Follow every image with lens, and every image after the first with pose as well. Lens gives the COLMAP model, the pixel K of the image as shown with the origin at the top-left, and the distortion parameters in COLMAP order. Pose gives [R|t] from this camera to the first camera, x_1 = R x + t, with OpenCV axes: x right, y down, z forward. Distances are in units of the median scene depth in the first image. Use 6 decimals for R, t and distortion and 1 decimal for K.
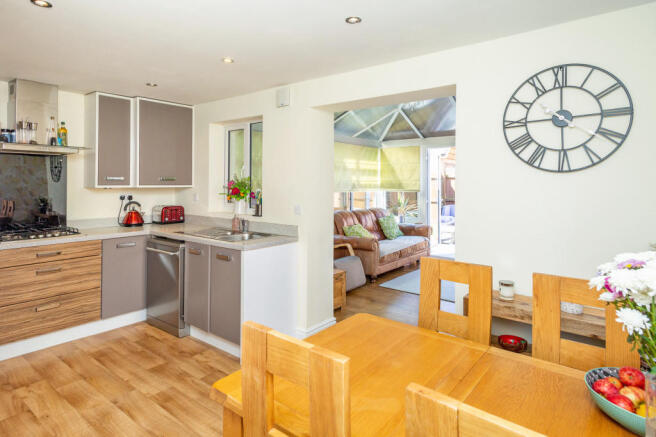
lens RADIAL K [[379.4, 0, 329.0], [0, 379.4, 179.7], [0, 0, 1]] dist [0.013320, -0.000398]
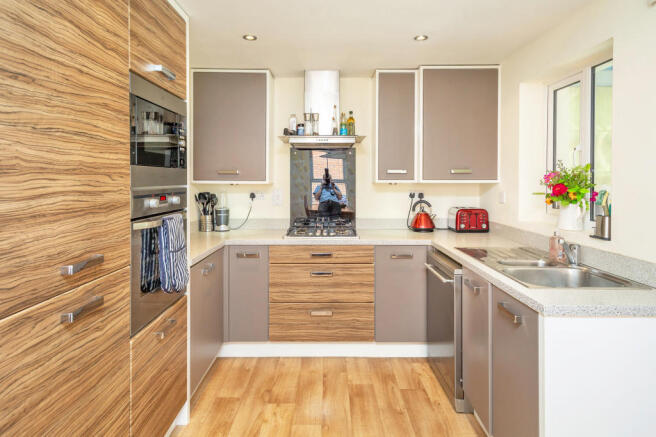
lens RADIAL K [[379.4, 0, 329.0], [0, 379.4, 179.7], [0, 0, 1]] dist [0.013320, -0.000398]
pose [[0.628909, -0.002570, -0.777475, -0.016544], [0.007269, 0.999970, 0.002575, 0.010988], [0.777445, -0.007271, 0.628909, 0.367775]]
